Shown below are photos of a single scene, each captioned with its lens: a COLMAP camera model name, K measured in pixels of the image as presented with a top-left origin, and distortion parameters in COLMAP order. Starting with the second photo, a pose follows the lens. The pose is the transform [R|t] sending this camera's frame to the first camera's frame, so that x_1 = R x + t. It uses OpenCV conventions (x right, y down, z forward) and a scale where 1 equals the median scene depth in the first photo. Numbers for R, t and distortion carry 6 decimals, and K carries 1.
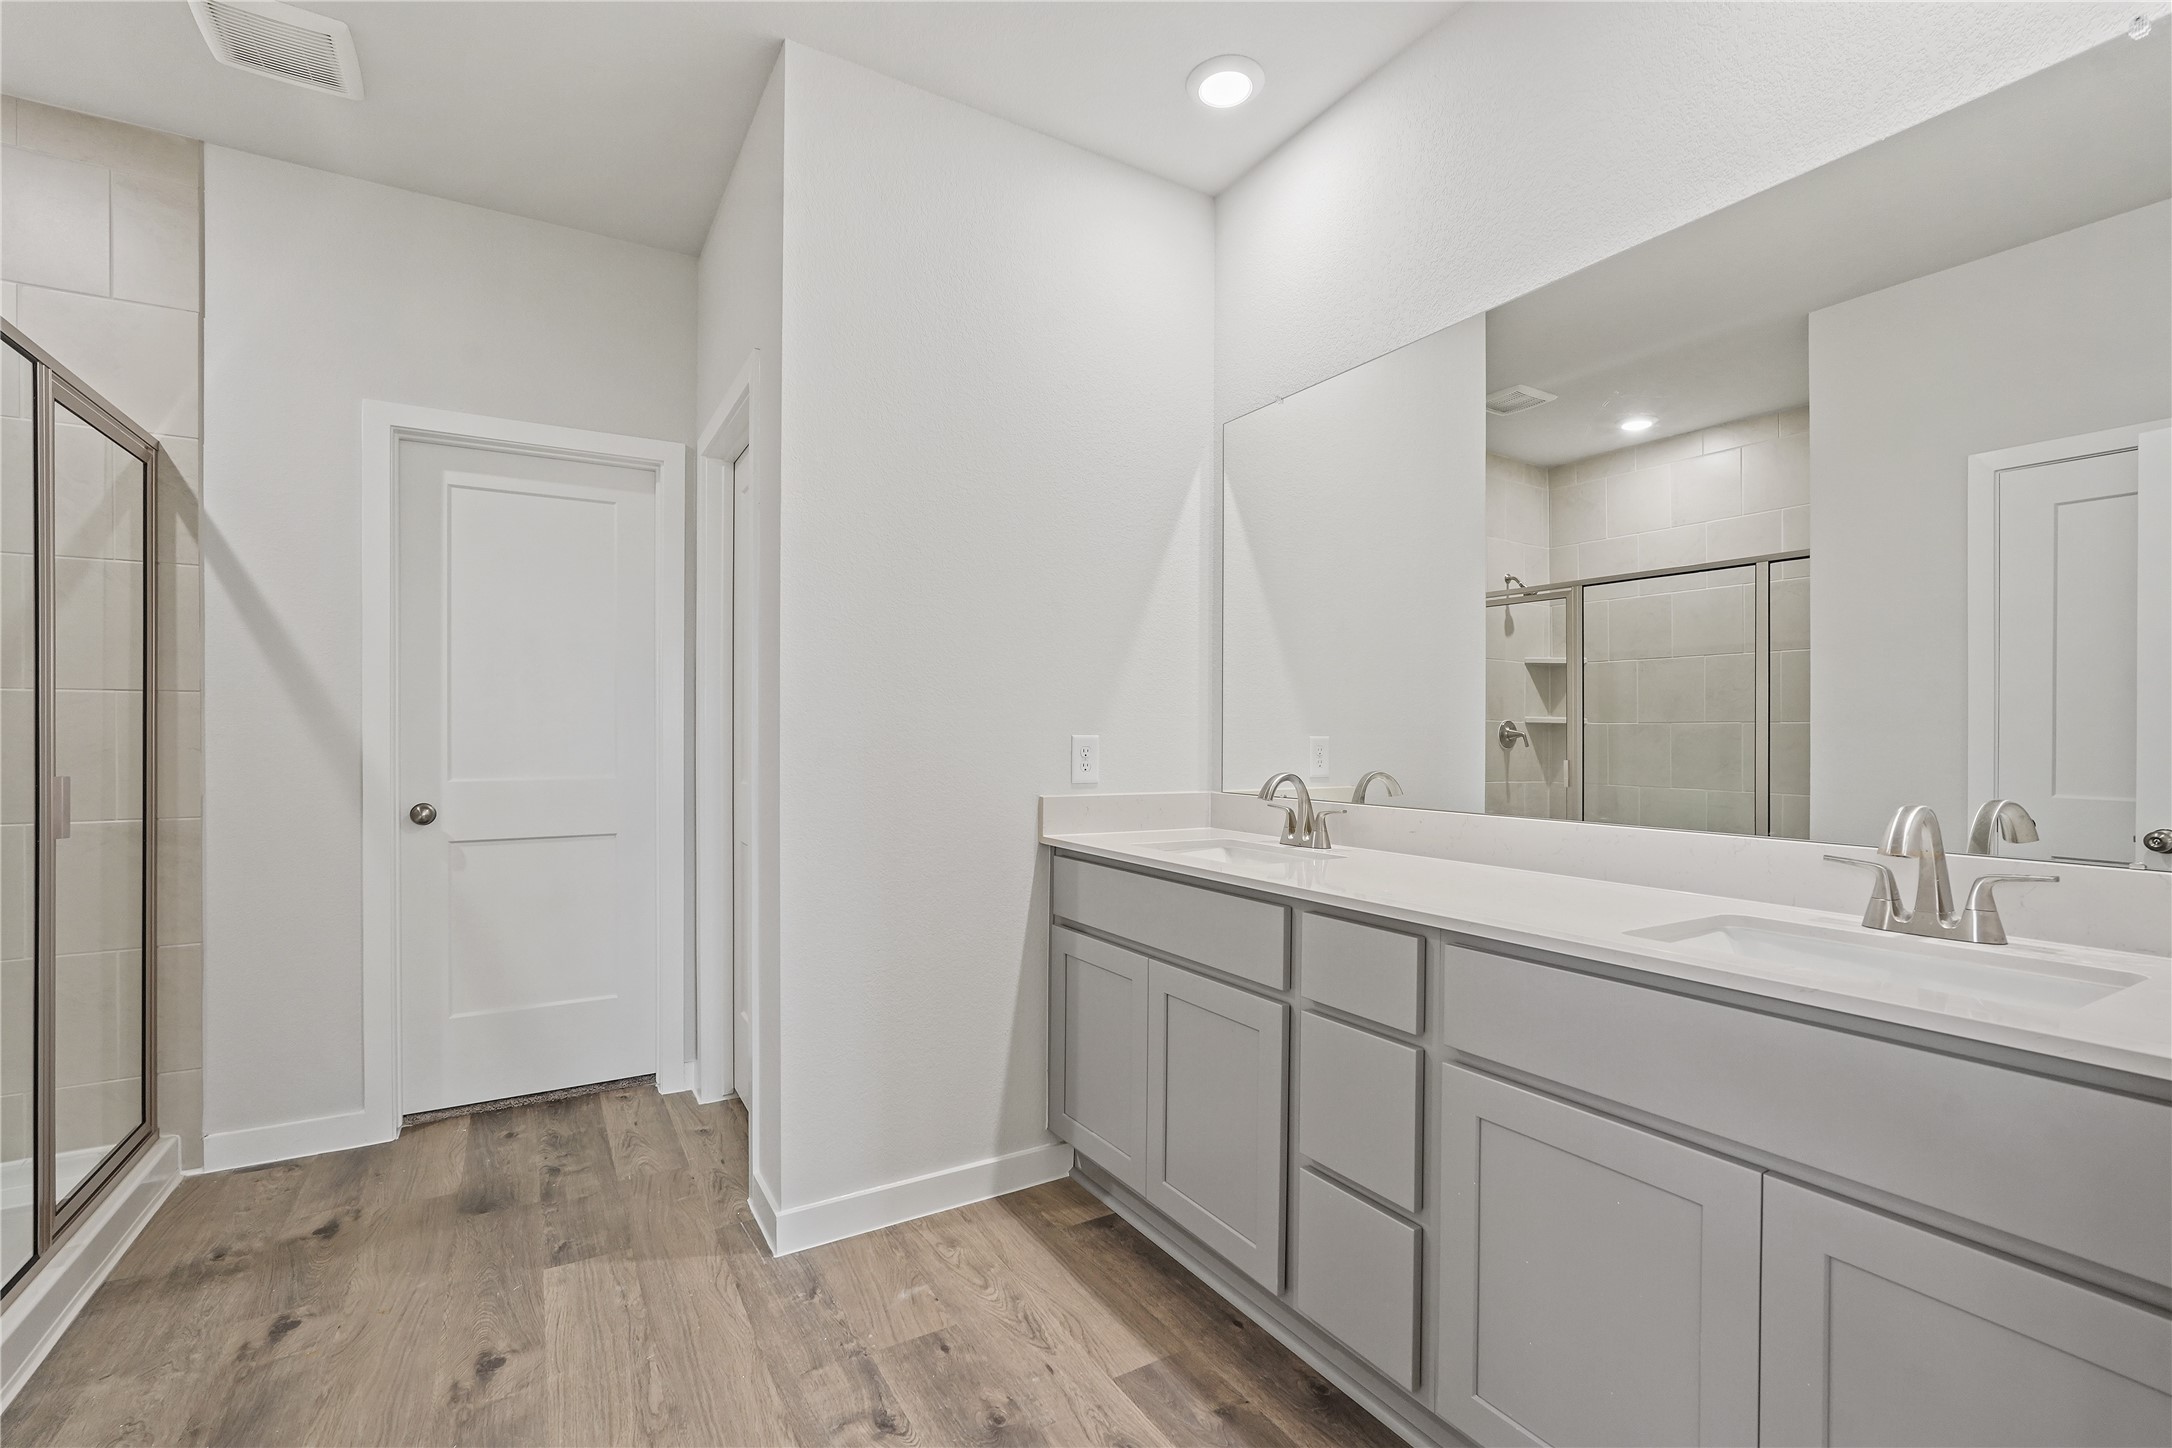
lens RADIAL K [[947.8, 0, 1087.5], [0, 947.8, 729.7], [0, 0, 1]] dist [-0.014548, 0.000651]
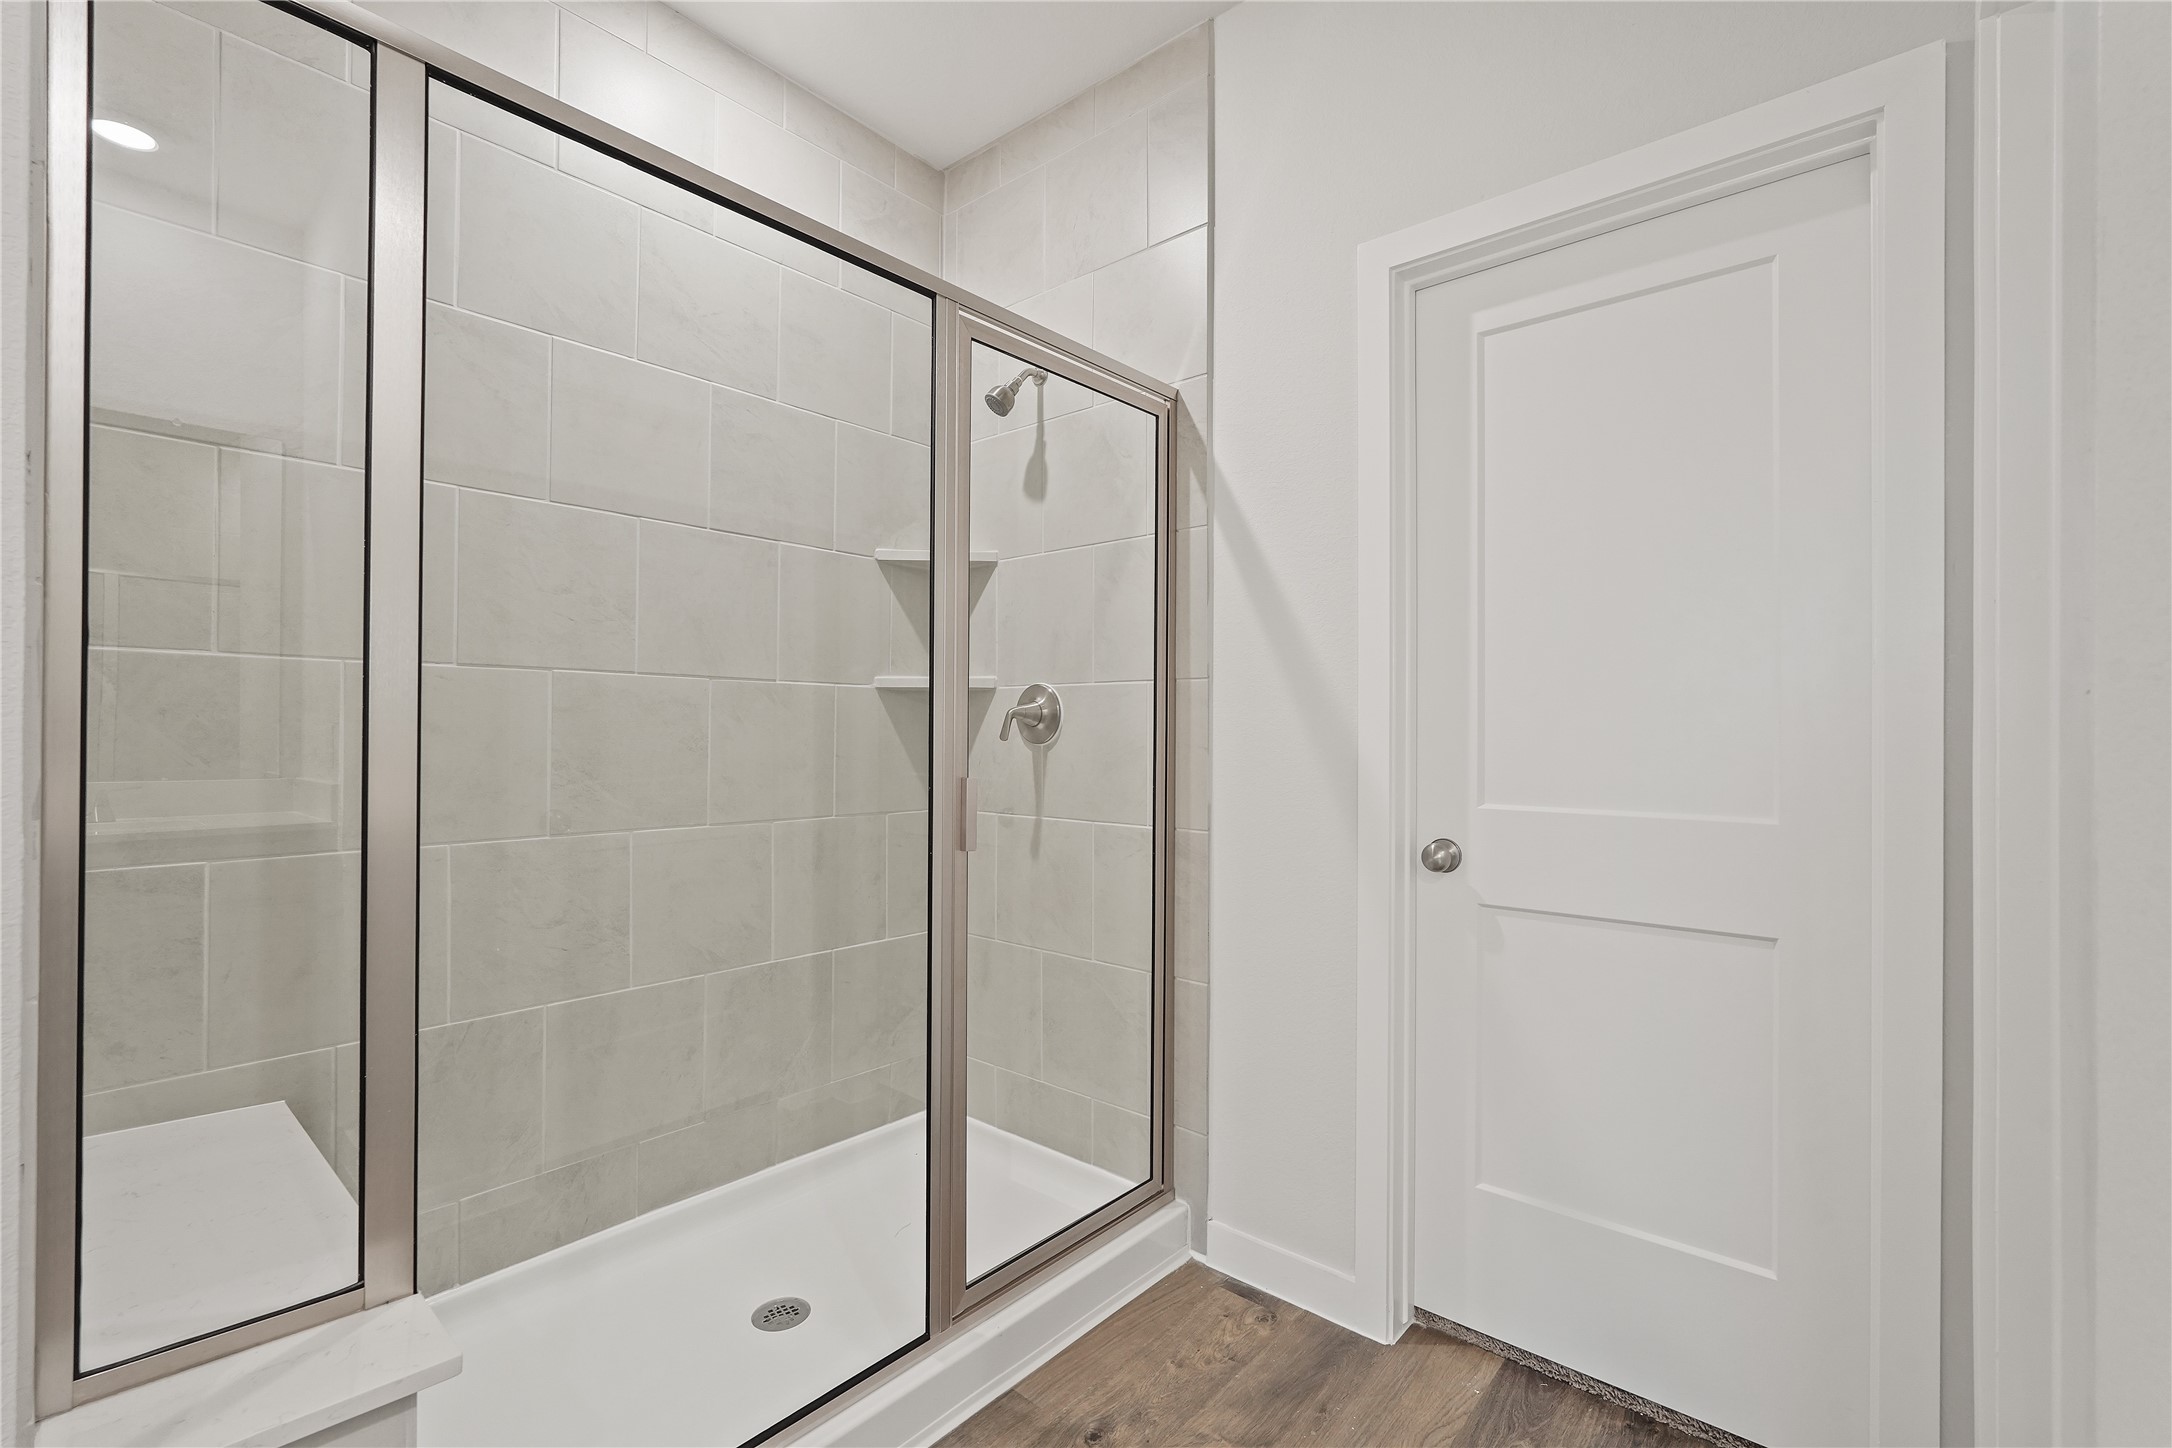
lens RADIAL K [[947.8, 0, 1087.5], [0, 947.8, 729.7], [0, 0, 1]] dist [-0.014548, 0.000651]
pose [[0.314605, -0.000450, -0.949223, -0.190560], [-0.001930, 0.999998, -0.001113, 0.005286], [0.949221, 0.002182, 0.314603, 0.638874]]
